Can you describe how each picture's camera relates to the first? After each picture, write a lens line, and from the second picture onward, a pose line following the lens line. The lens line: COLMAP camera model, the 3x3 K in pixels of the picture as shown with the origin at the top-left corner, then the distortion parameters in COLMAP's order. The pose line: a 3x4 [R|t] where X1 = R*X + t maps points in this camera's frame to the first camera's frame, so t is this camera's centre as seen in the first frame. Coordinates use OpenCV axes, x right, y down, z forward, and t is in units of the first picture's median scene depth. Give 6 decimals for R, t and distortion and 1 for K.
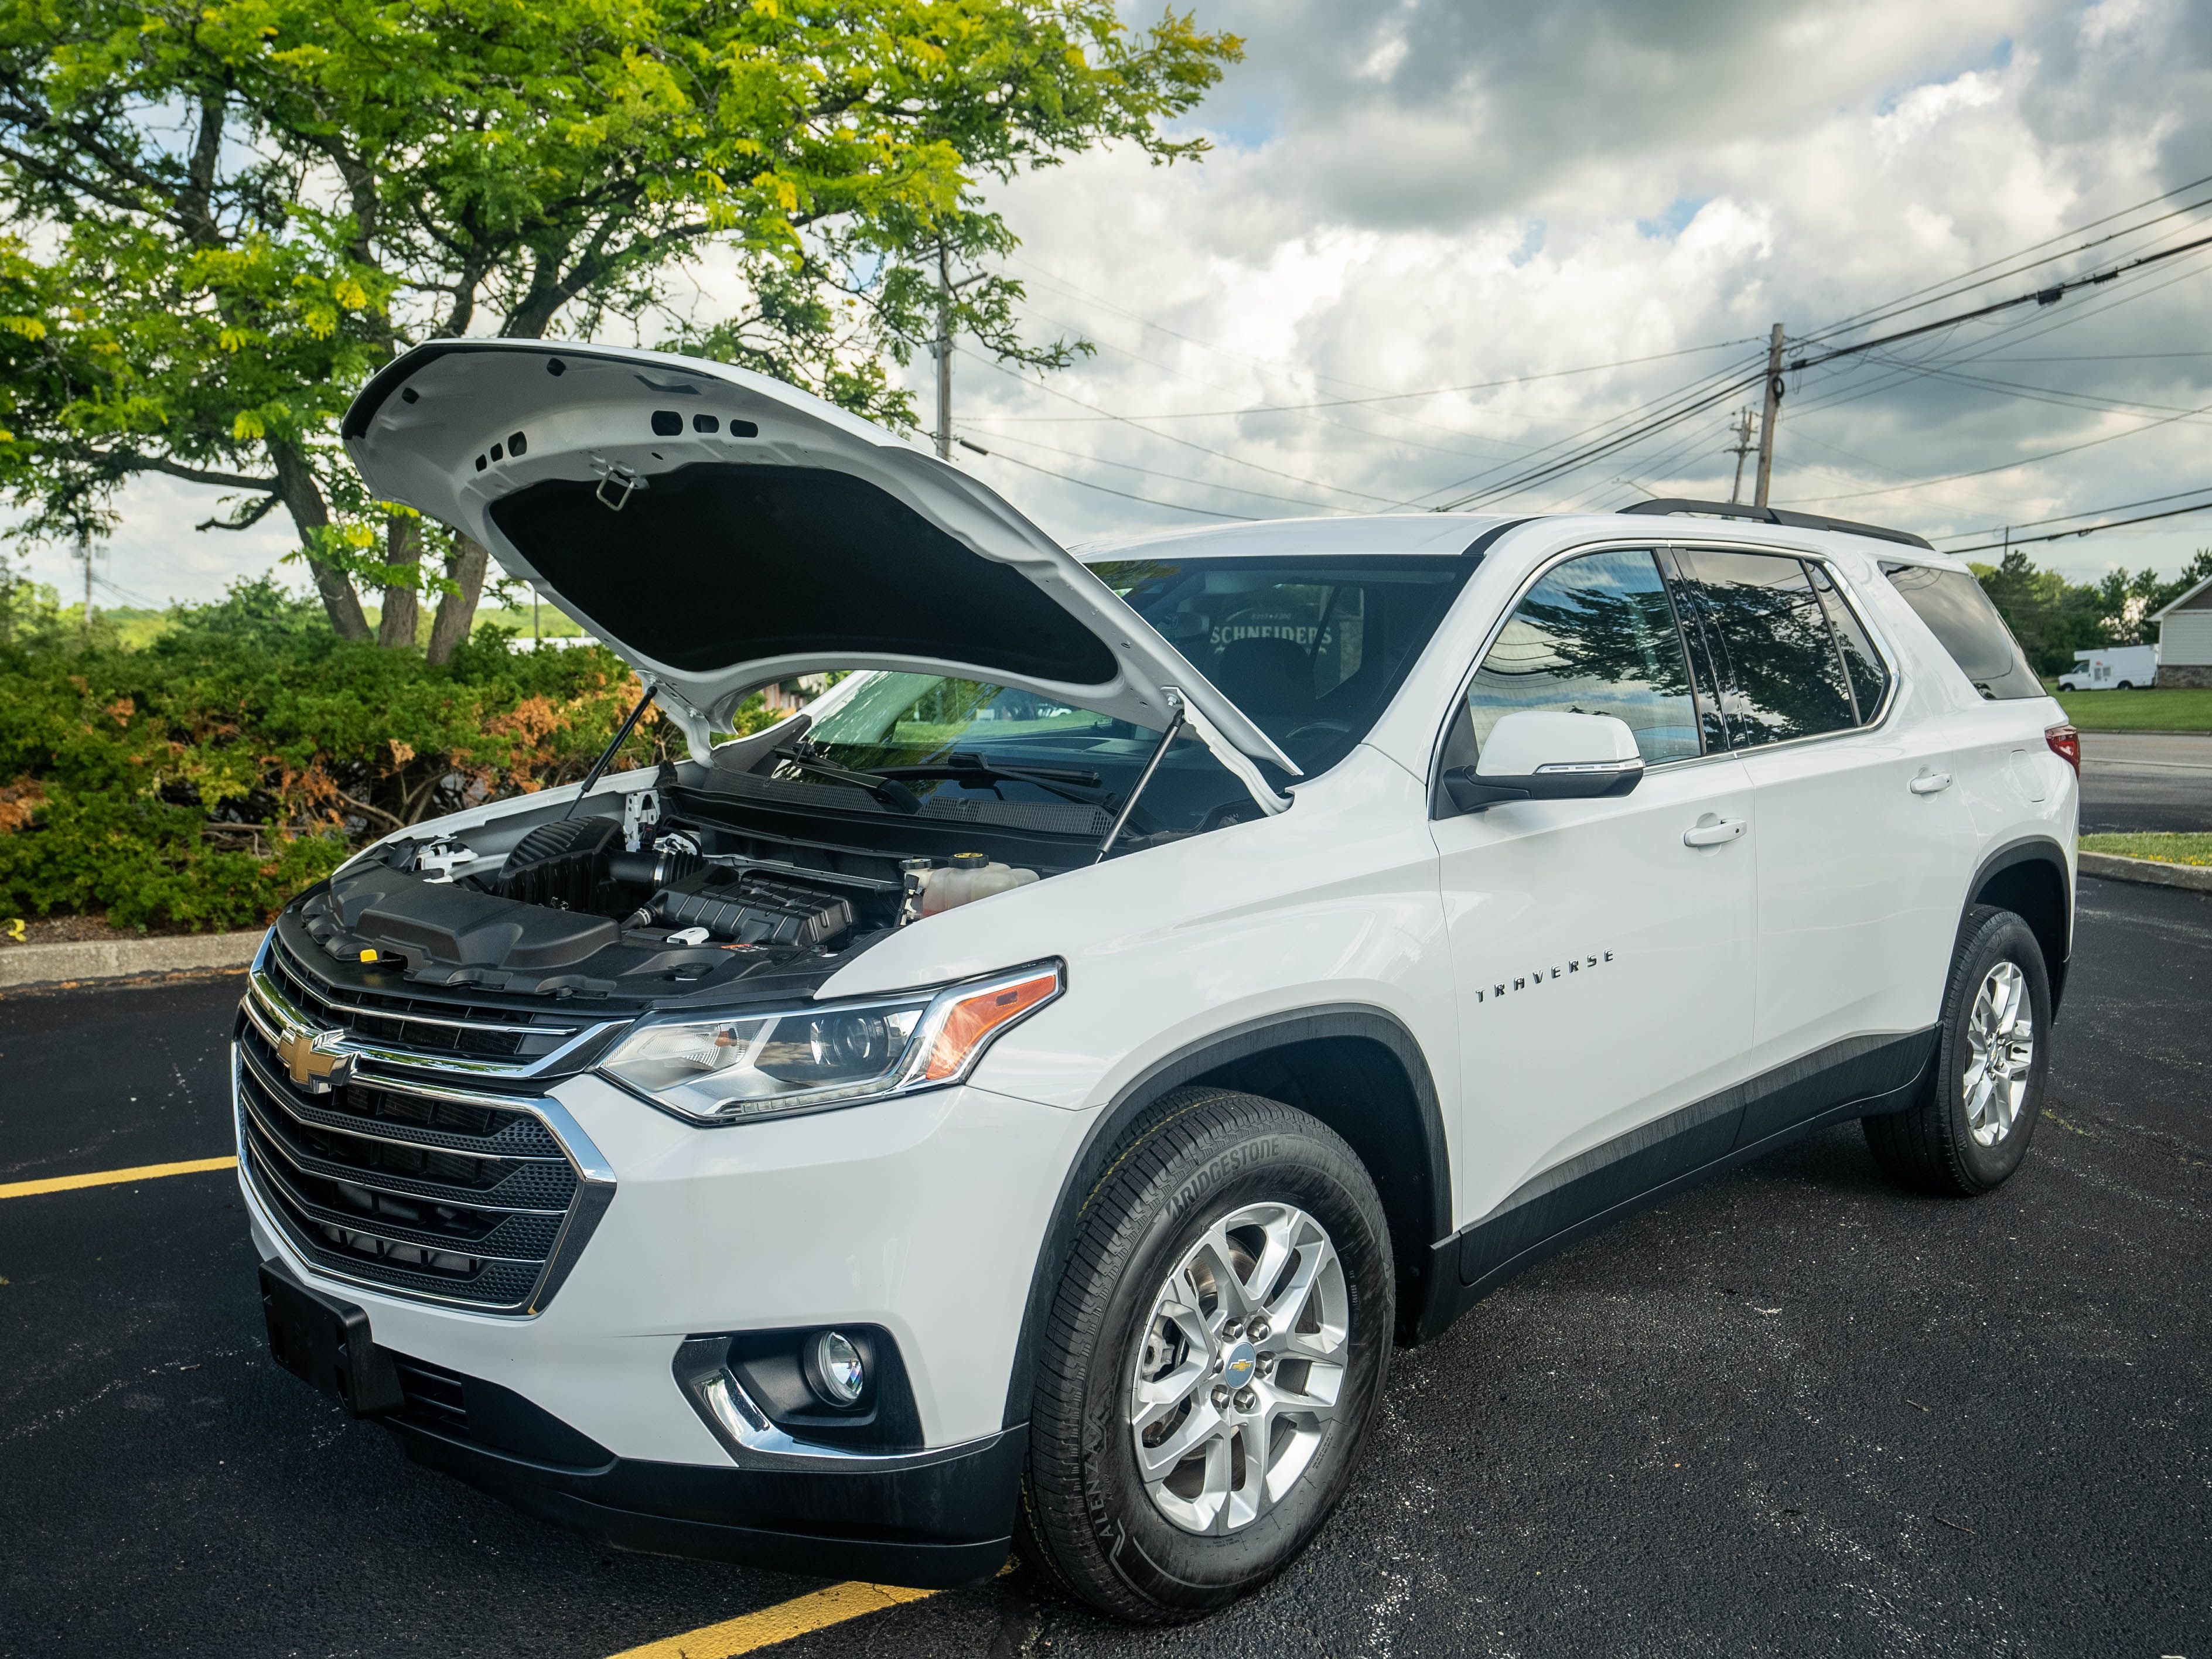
lens RADIAL K [[1940.5, 0, 1083.0], [0, 1940.5, 815.3], [0, 0, 1]] dist [0.002835, 0.027619]
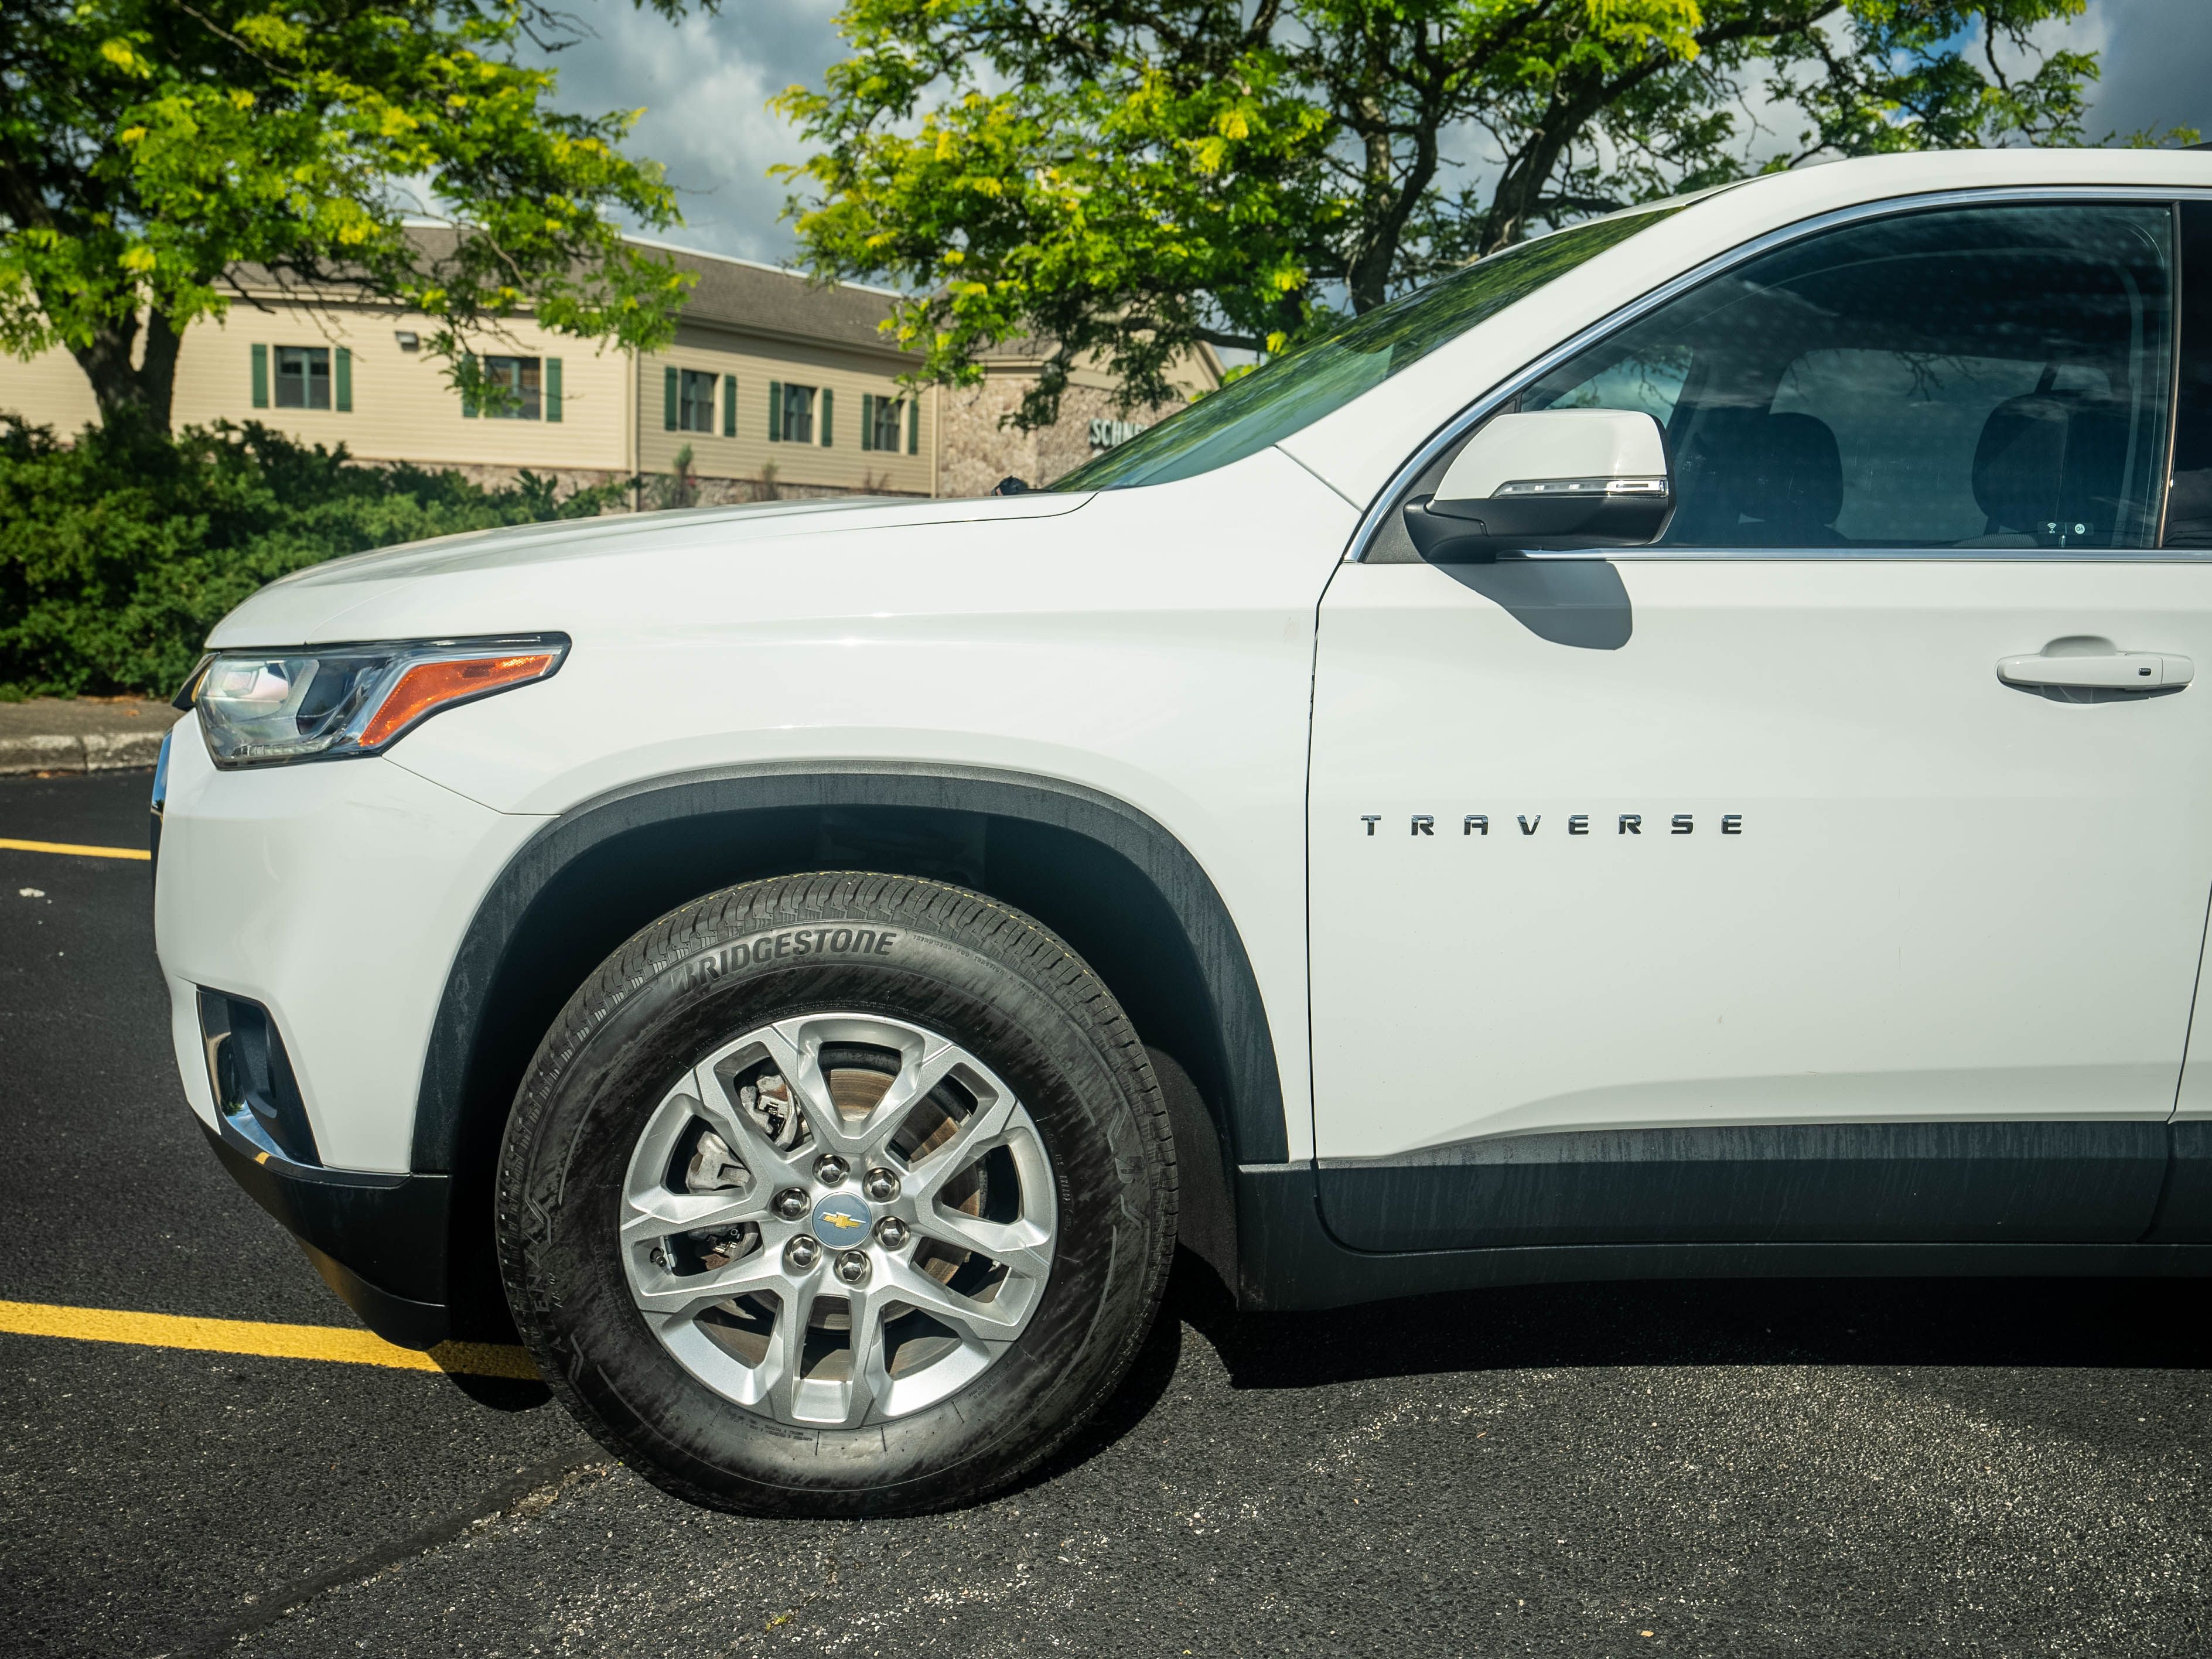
lens RADIAL K [[1940.5, 0, 1099.6], [0, 1940.5, 822.5], [0, 0, 1]] dist [0.002835, 0.027619]
pose [[0.757664, 0.131373, -0.639285, 0.497518], [-0.114134, 0.991108, 0.068404, 0.050384], [0.642587, 0.021137, 0.765921, 0.376631]]
